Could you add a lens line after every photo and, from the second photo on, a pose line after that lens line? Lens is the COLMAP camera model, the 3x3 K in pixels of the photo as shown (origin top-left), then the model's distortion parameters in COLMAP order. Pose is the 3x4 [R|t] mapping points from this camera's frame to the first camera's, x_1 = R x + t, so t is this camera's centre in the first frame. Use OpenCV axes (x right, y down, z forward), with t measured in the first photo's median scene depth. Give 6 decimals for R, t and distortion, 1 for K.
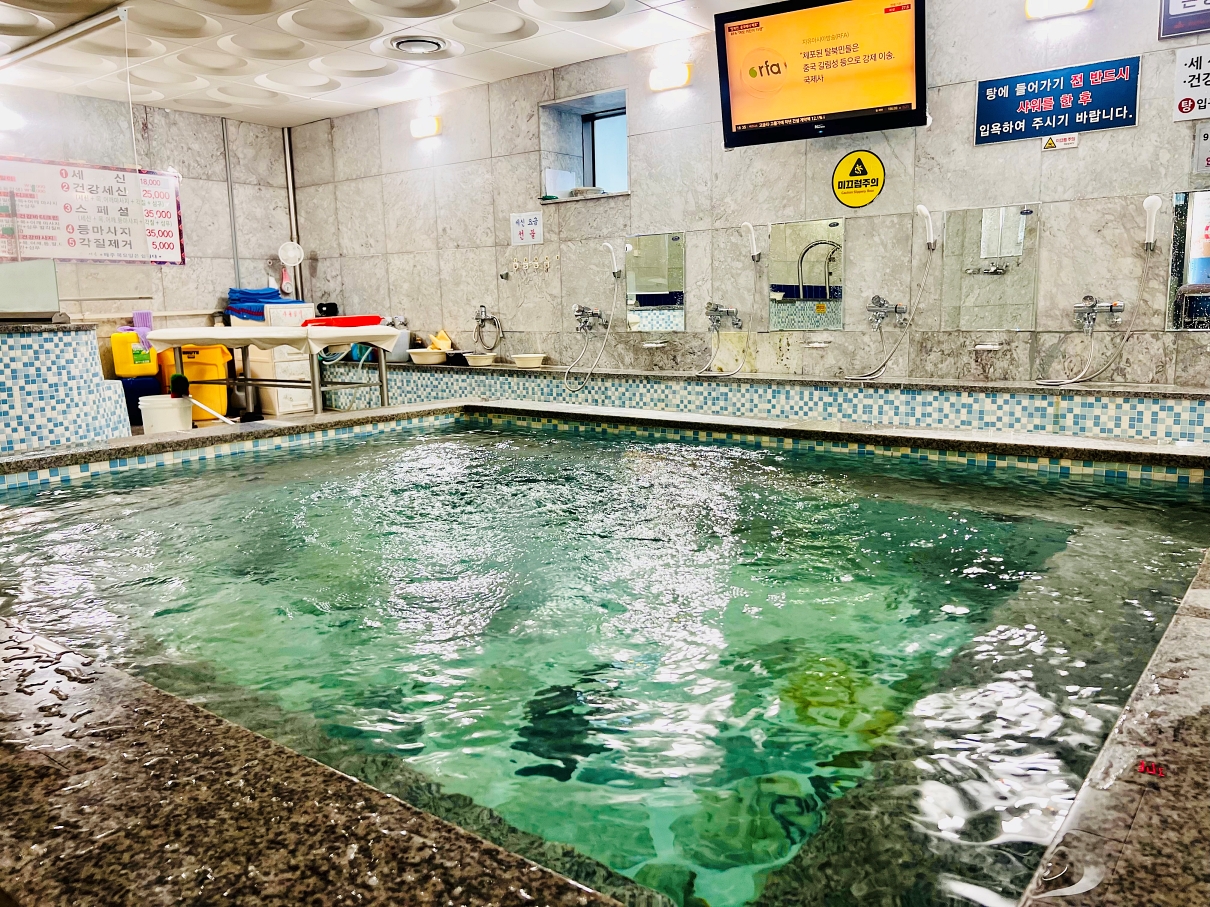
lens RADIAL K [[914.8, 0, 608.4], [0, 914.8, 457.6], [0, 0, 1]] dist [0.026584, -0.011254]
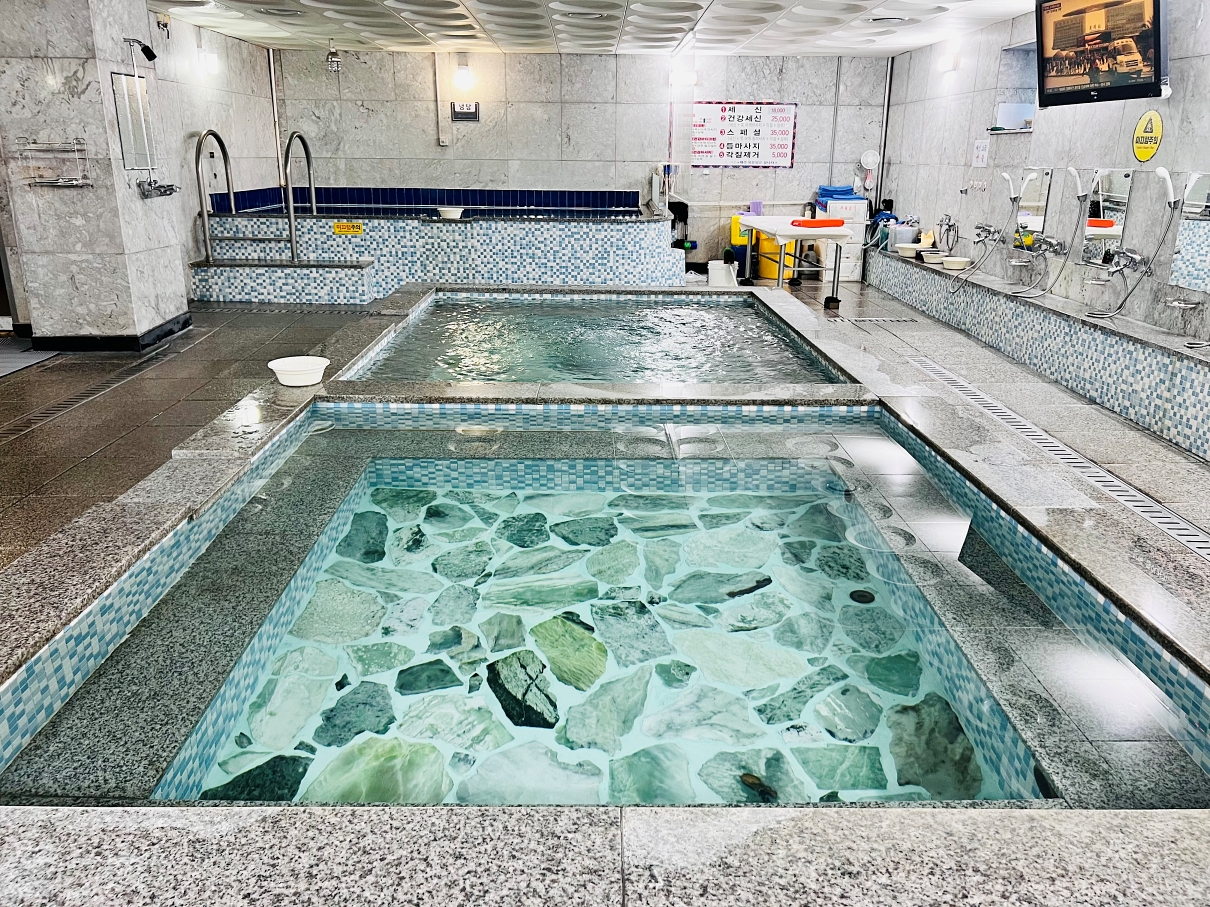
lens RADIAL K [[914.8, 0, 602.4], [0, 914.8, 450.7], [0, 0, 1]] dist [0.026584, -0.011254]
pose [[0.621165, 0.265842, -0.737212, 0.782704], [-0.150981, 0.963678, 0.220293, -0.084078], [0.768998, -0.025533, 0.638741, -0.222712]]
